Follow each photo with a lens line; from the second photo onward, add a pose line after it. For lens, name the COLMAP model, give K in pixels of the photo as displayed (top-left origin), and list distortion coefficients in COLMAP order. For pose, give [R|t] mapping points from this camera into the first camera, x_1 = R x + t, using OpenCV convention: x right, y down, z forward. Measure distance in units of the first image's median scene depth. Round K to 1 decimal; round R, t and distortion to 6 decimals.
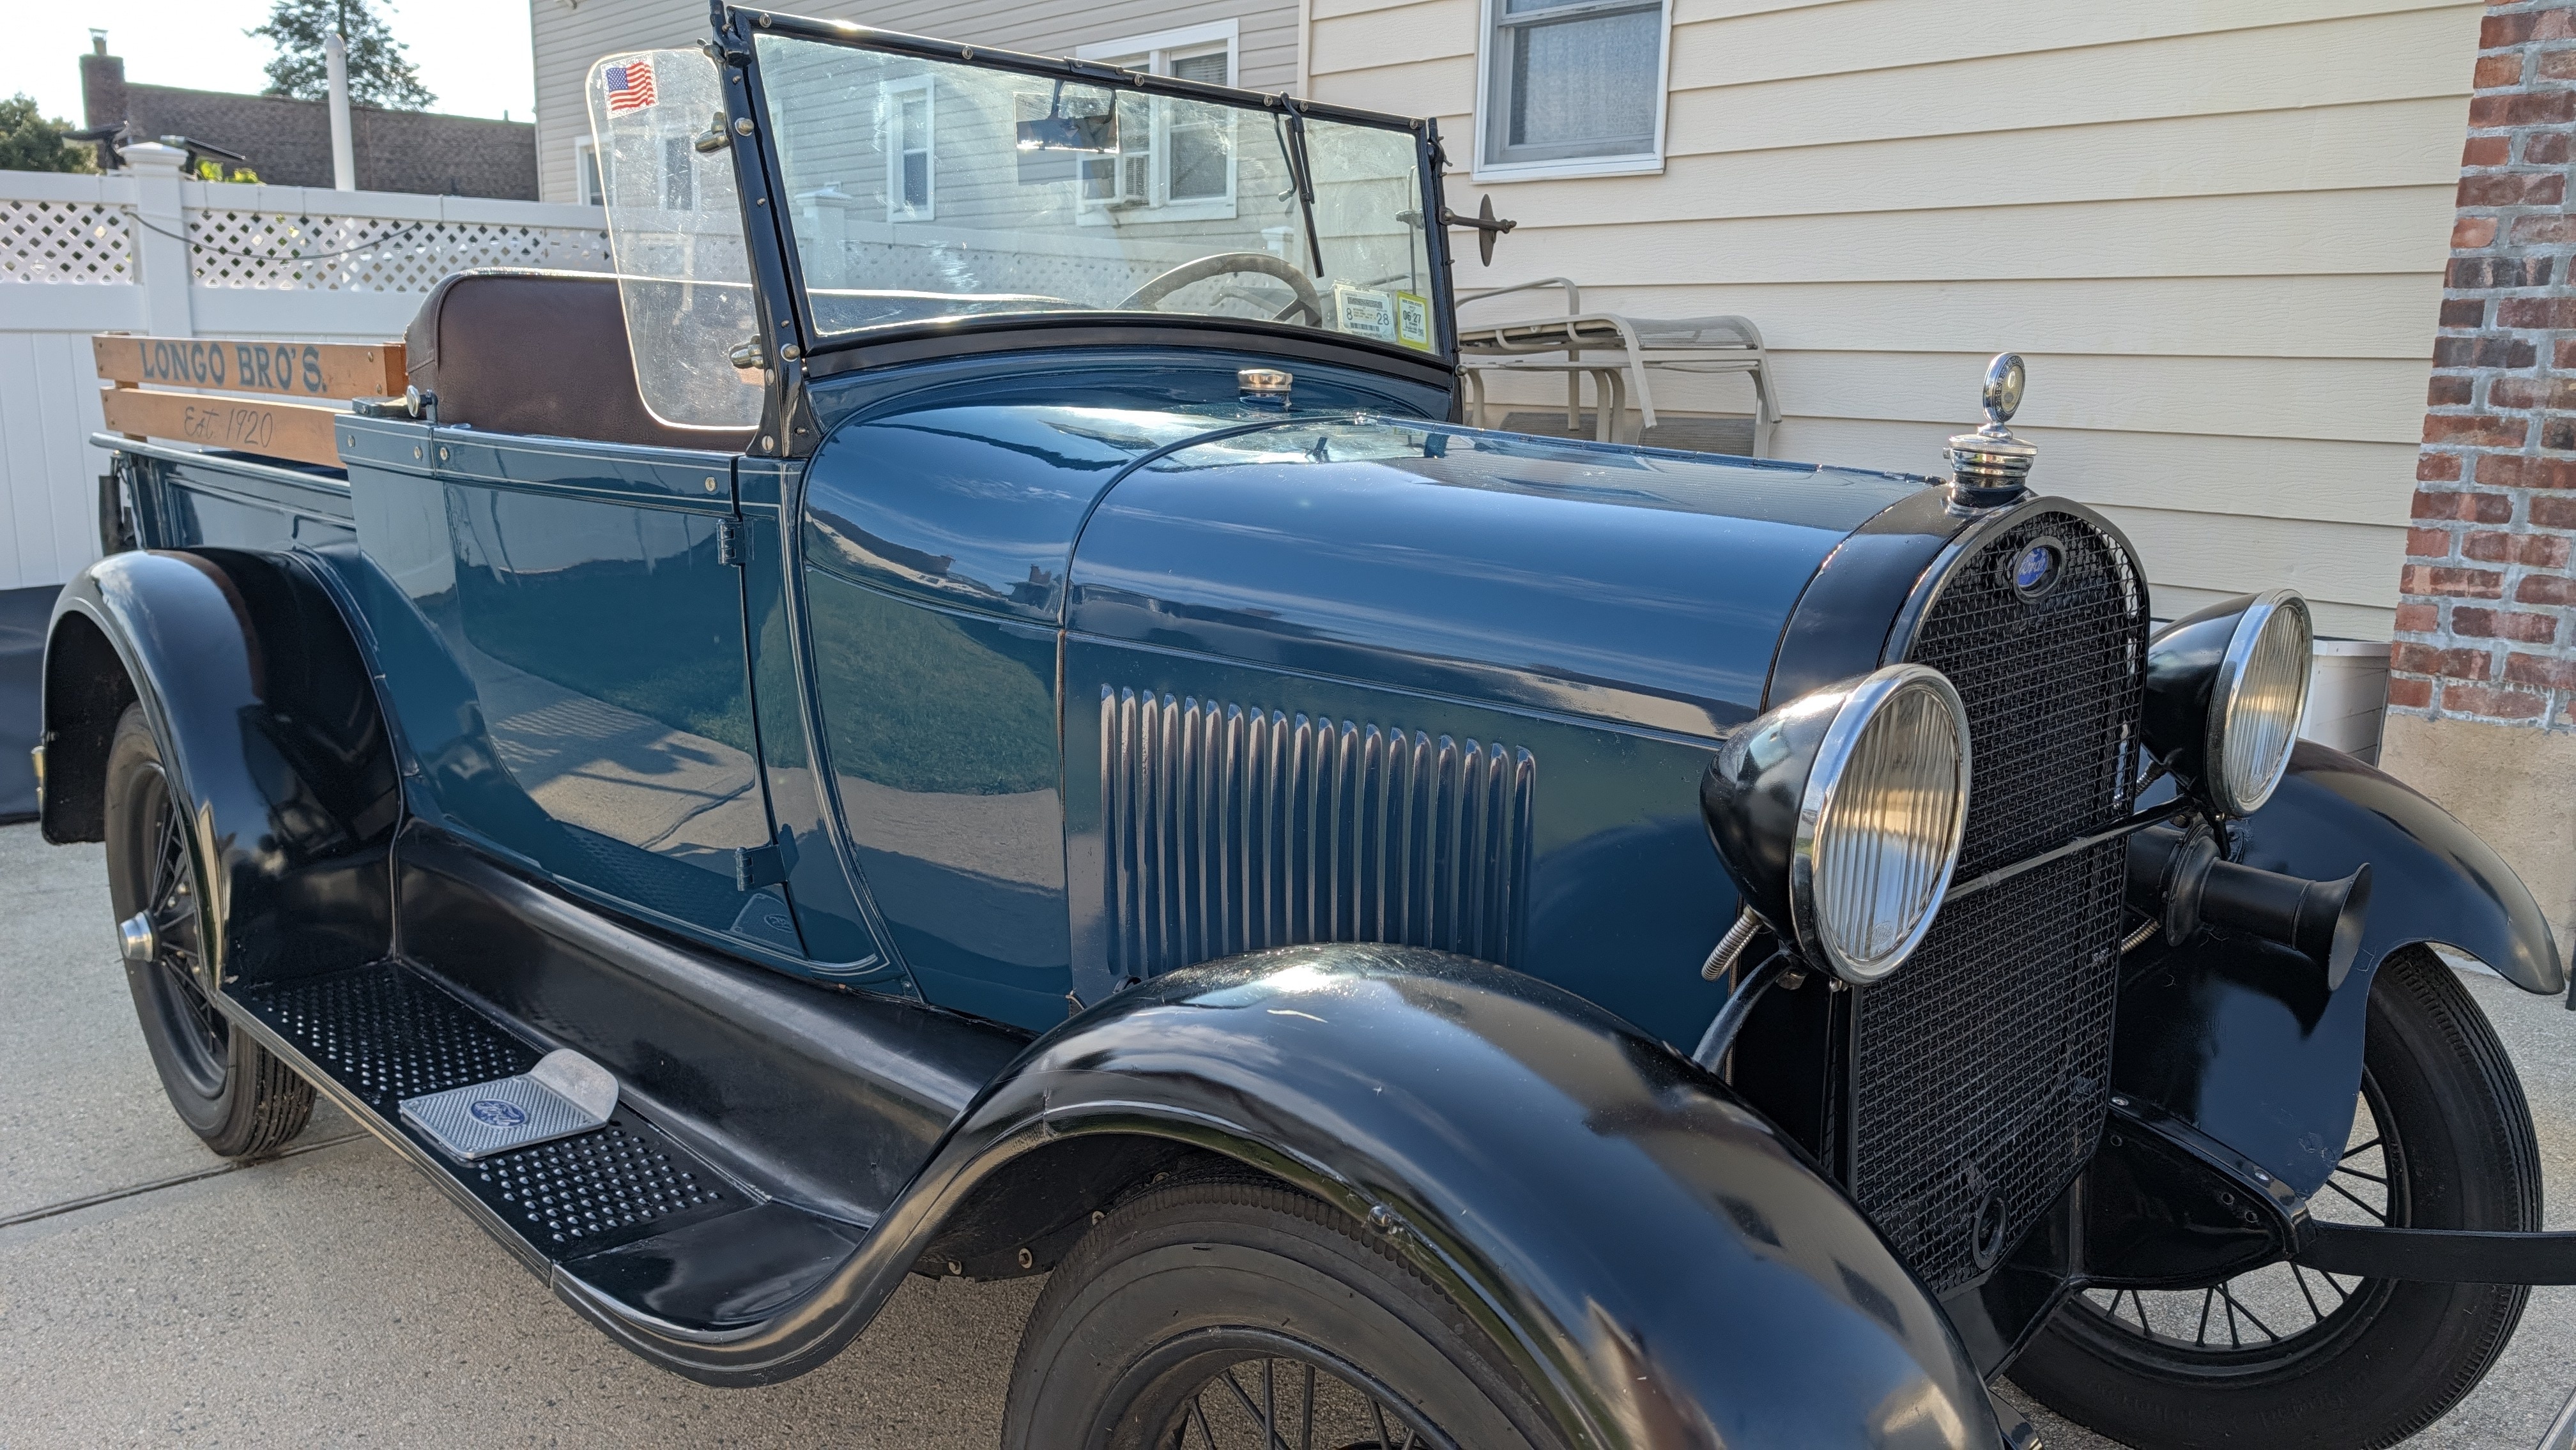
lens RADIAL K [[1884.3, 0, 1323.2], [0, 1884.3, 716.2], [0, 0, 1]] dist [0.026849, -0.021911]
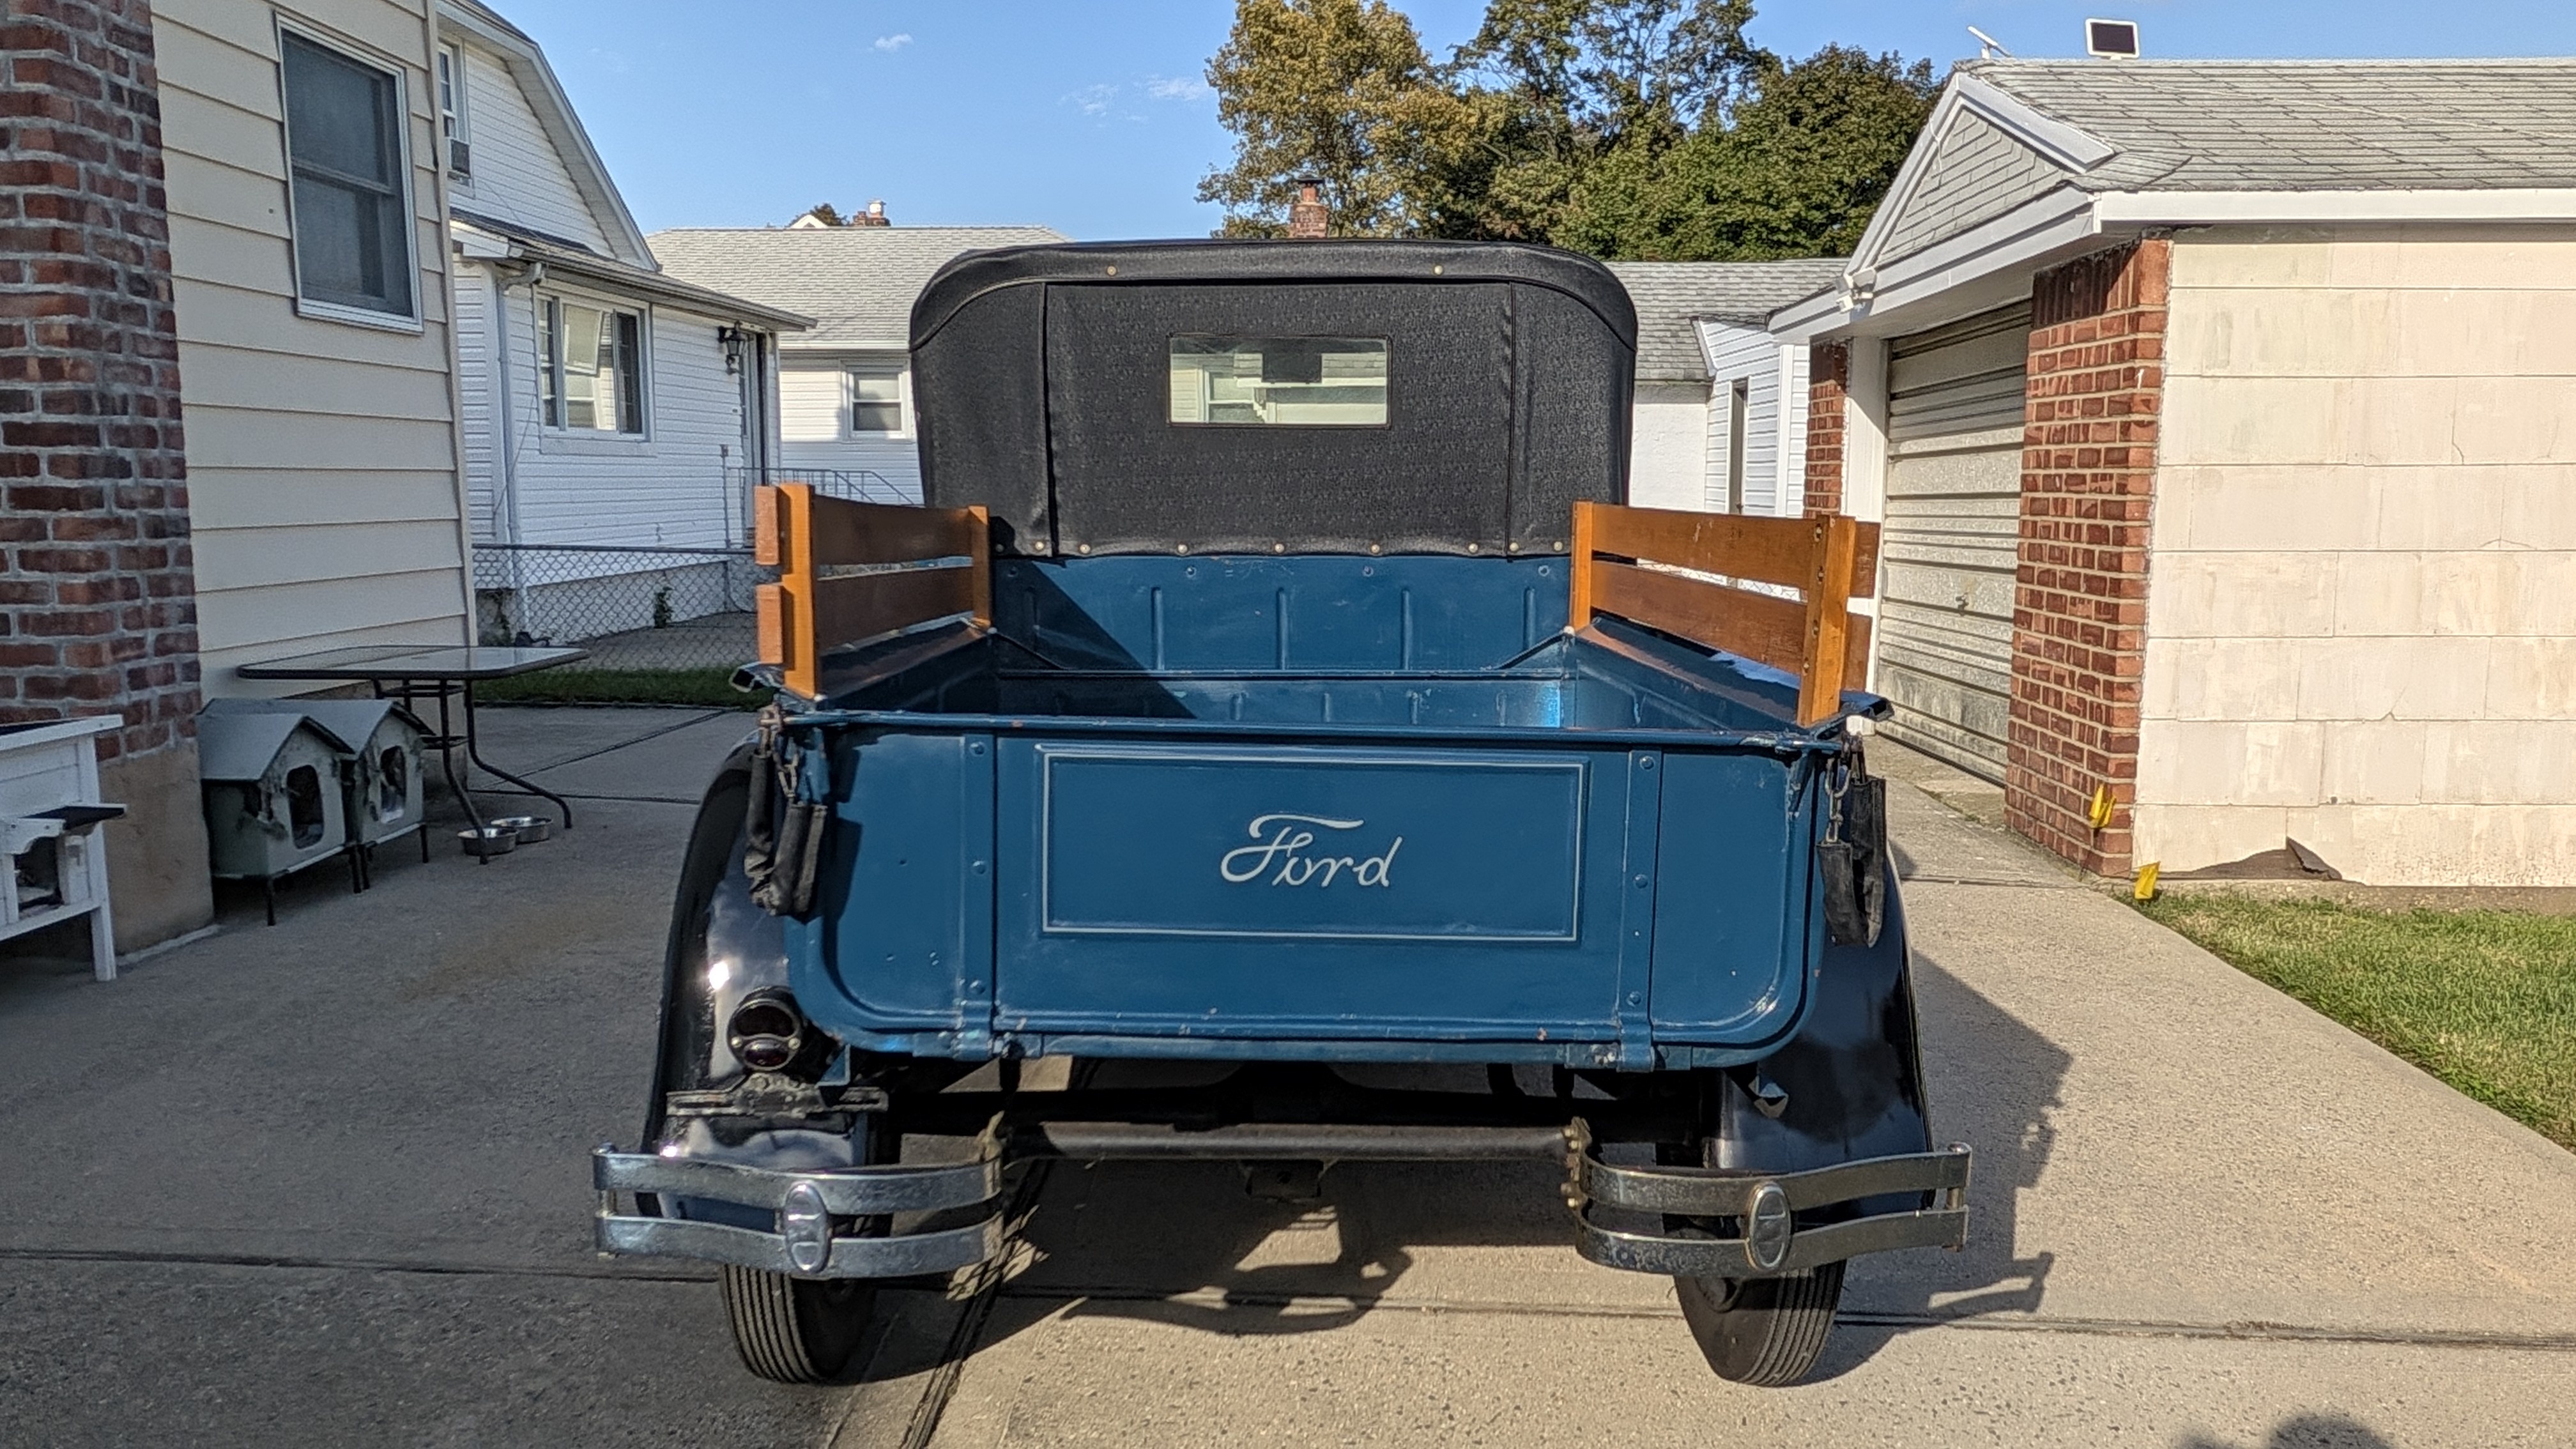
lens RADIAL K [[1807.0, 0, 1286.8], [0, 1807.0, 721.0], [0, 0, 1]] dist [0.002915, -0.003707]
pose [[-0.715015, -0.115046, 0.689578, -0.805182], [0.112406, 0.954615, 0.275815, -0.280085], [-0.690013, 0.274725, -0.669633, 1.342095]]
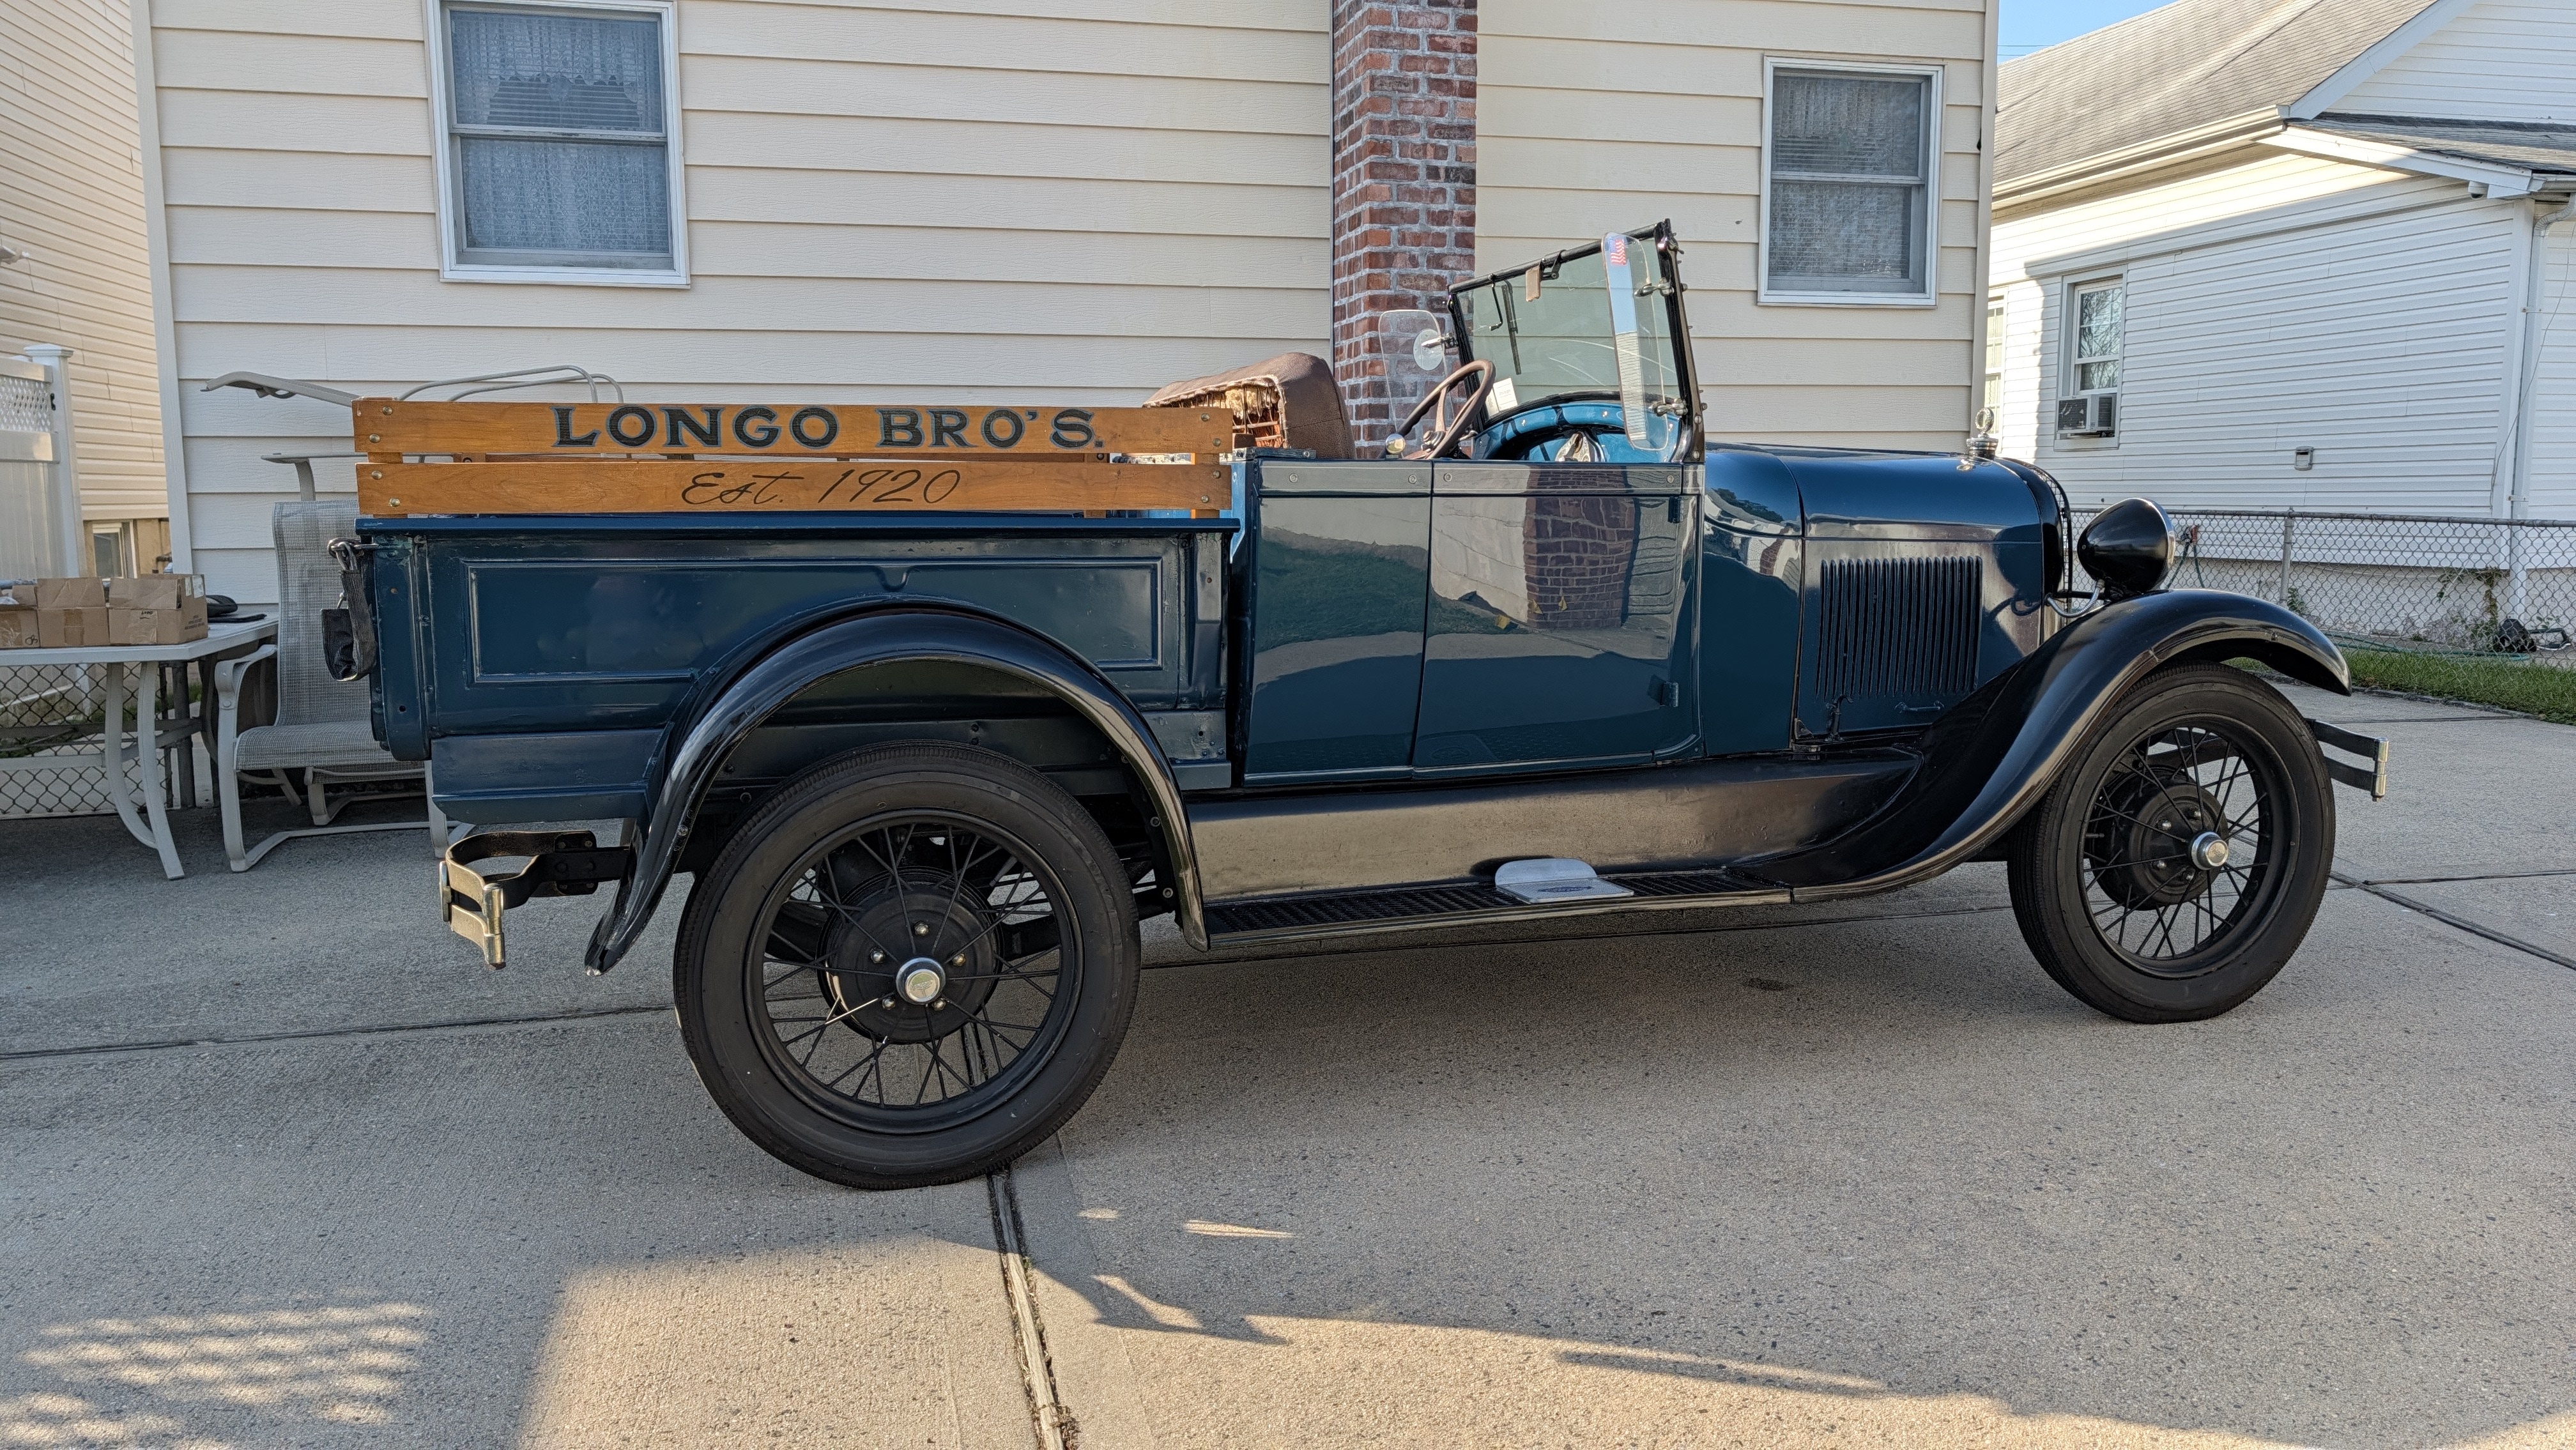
lens RADIAL K [[1847.7, 0, 1301.3], [0, 1847.7, 713.2], [0, 0, 1]] dist [0.019424, -0.010416]
pose [[0.470532, -0.132248, 0.872416, -1.062893], [0.183470, 0.981759, 0.049870, -0.029007], [-0.863098, 0.136597, 0.486213, 0.245787]]
